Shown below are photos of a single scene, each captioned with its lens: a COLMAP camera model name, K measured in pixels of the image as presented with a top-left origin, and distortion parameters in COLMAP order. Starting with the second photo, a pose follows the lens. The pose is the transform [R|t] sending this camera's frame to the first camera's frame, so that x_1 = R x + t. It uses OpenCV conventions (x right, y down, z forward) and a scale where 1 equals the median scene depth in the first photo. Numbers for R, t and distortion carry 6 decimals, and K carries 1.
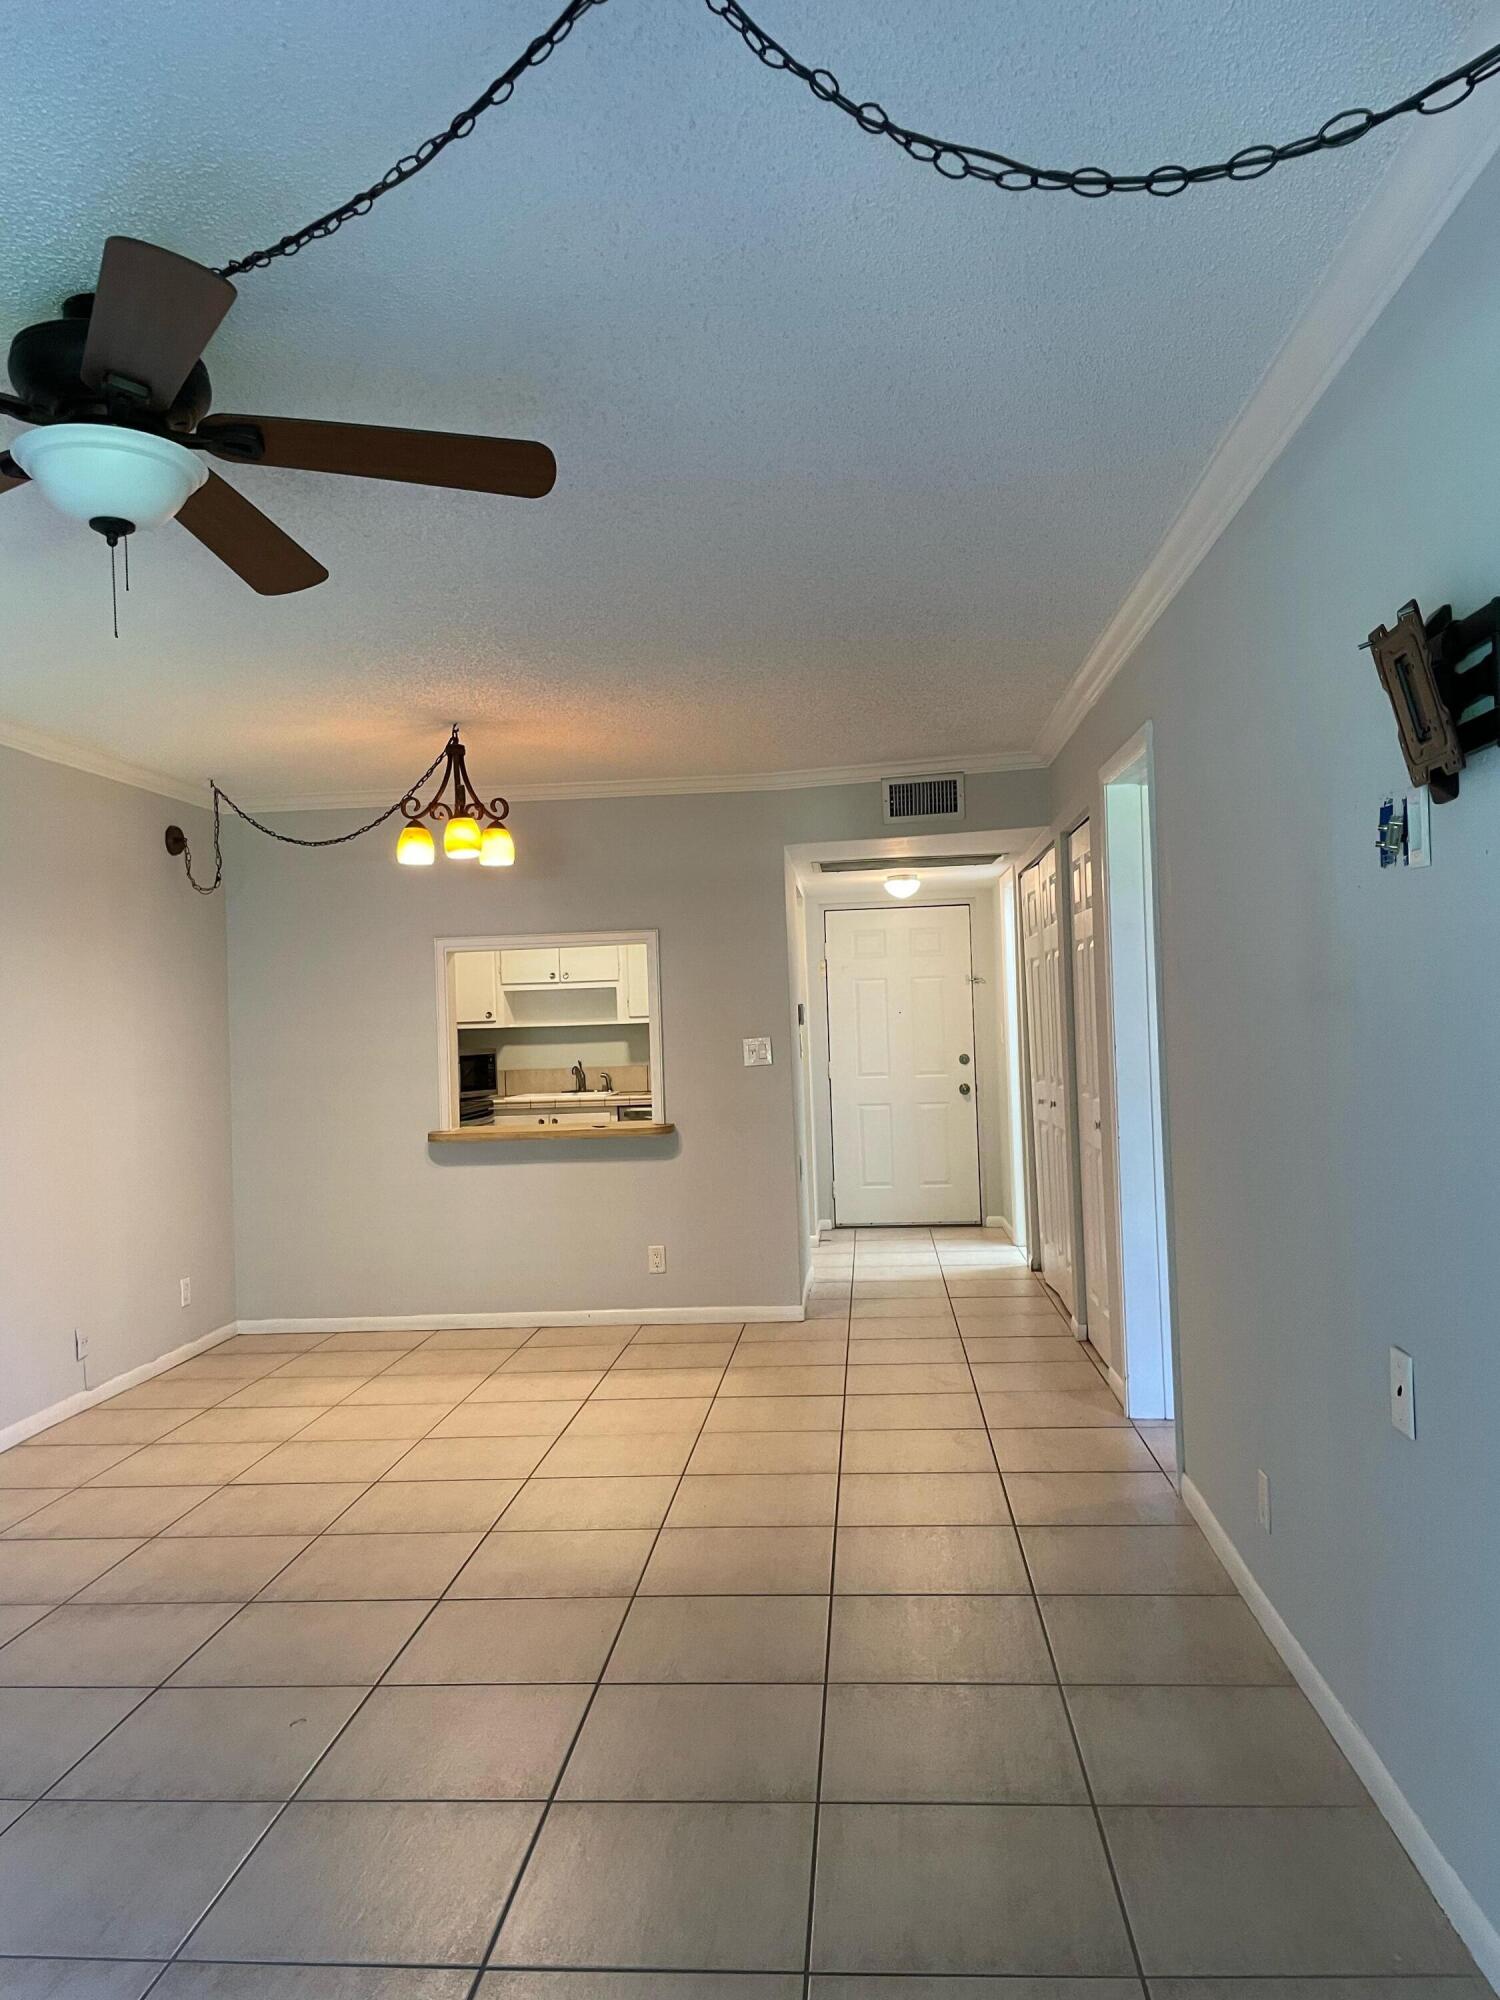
lens RADIAL K [[1519.9, 0, 745.3], [0, 1519.9, 1004.8], [0, 0, 1]] dist [0.078693, -0.106957]
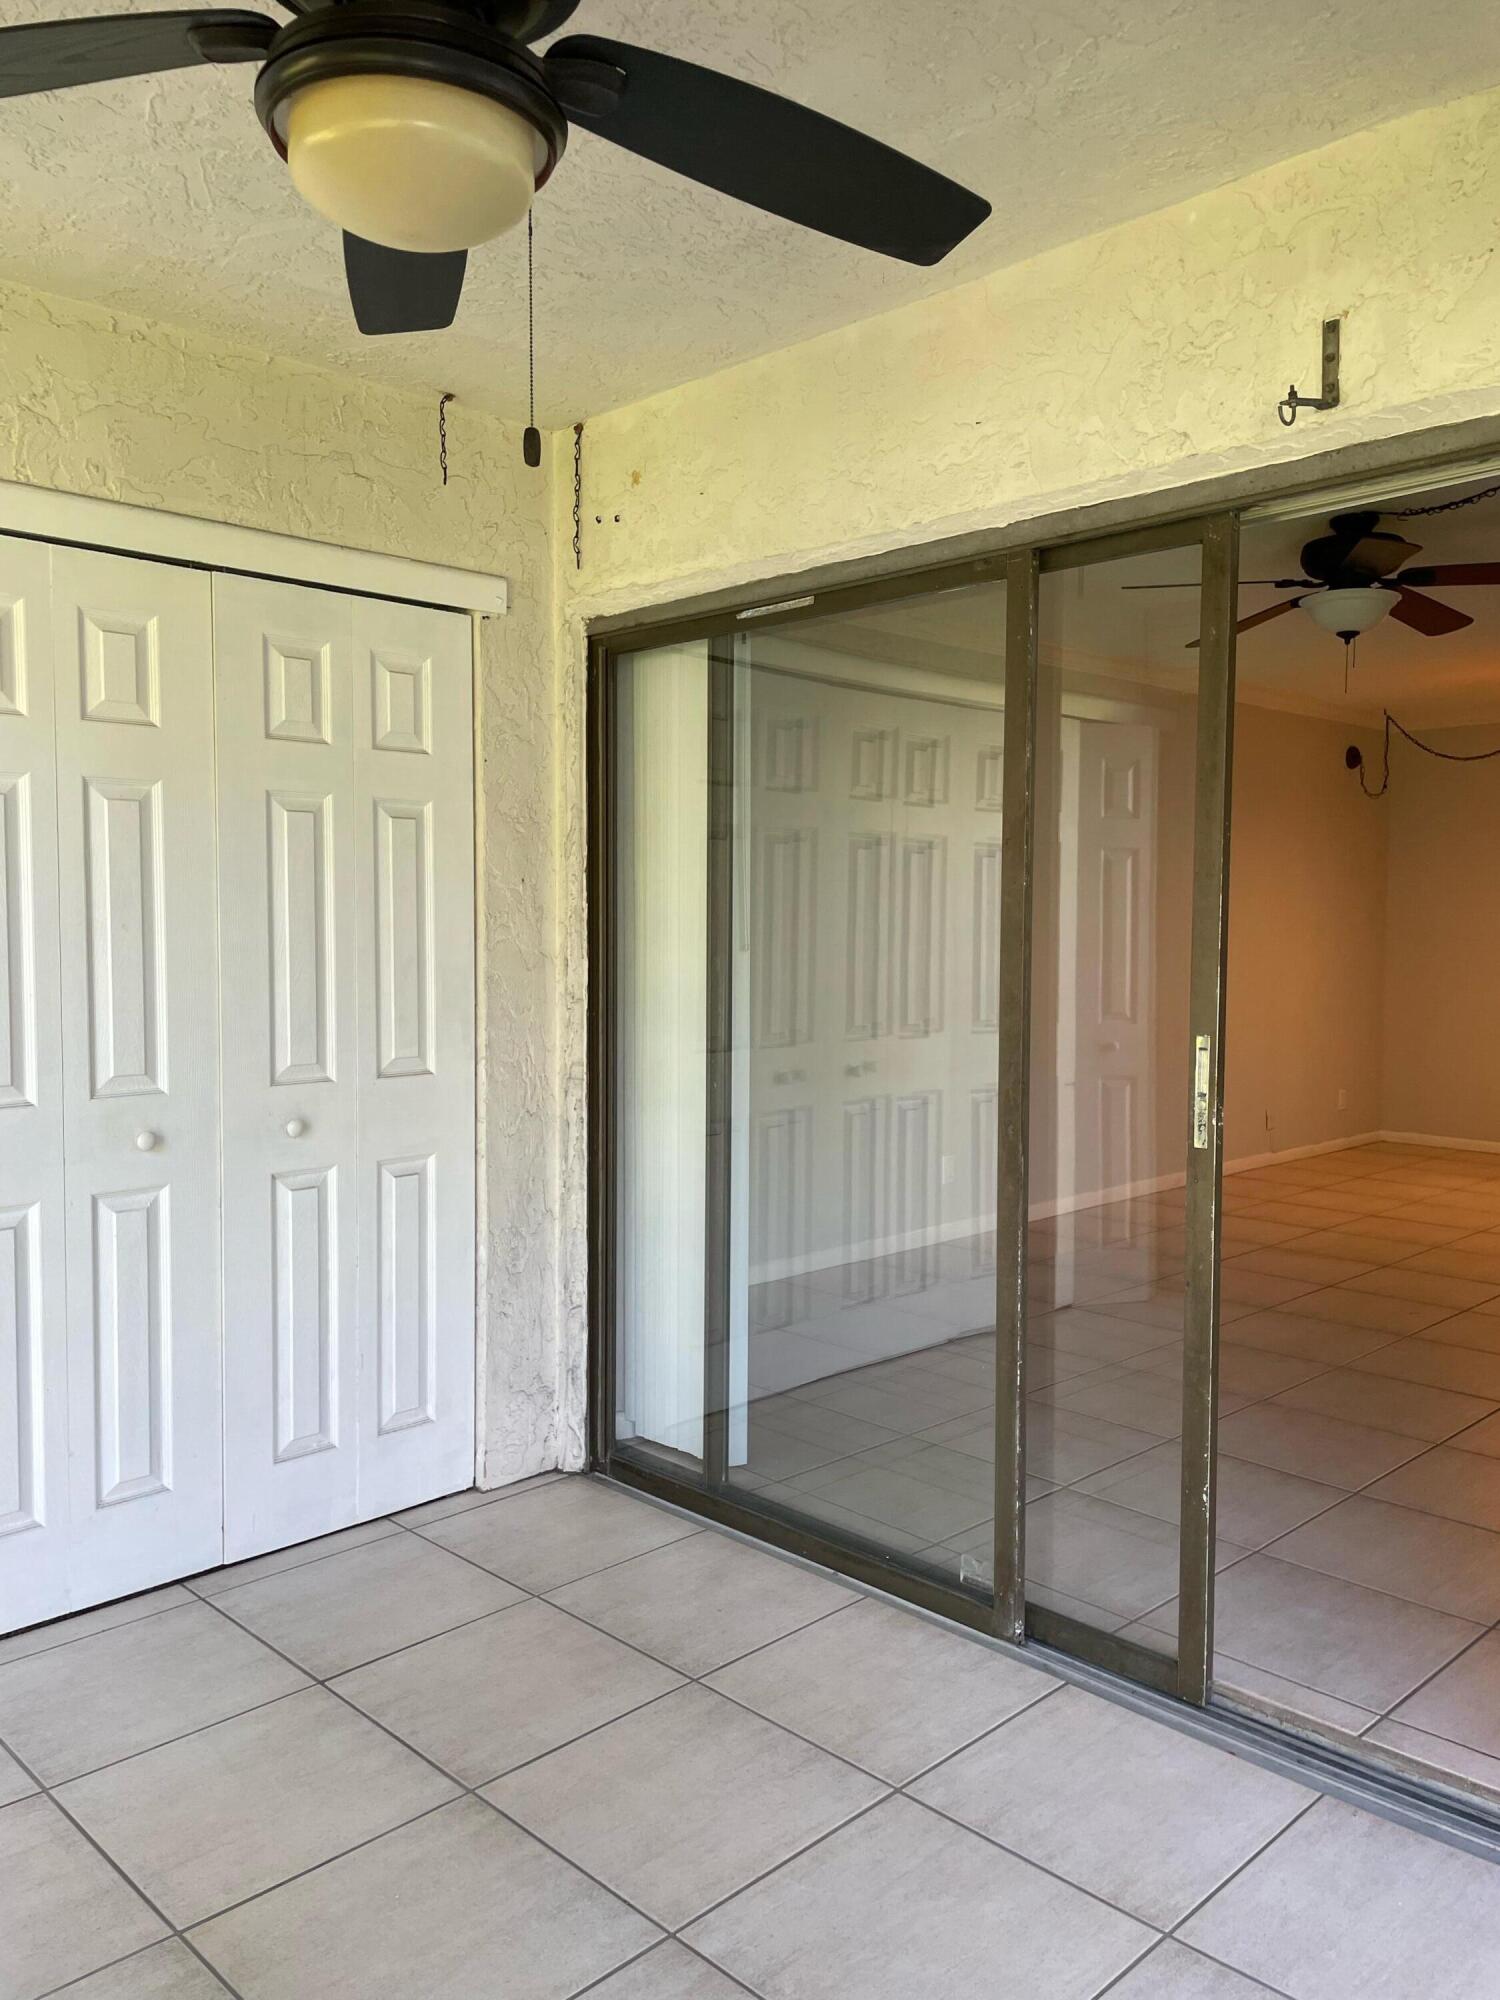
lens RADIAL K [[1519.9, 0, 745.3], [0, 1519.9, 1004.8], [0, 0, 1]] dist [0.078693, -0.106957]
pose [[0.754279, 0.072378, -0.652552, 0.124975], [-0.018999, 0.995895, 0.088499, -0.003746], [0.656279, -0.054355, 0.752558, -0.392616]]
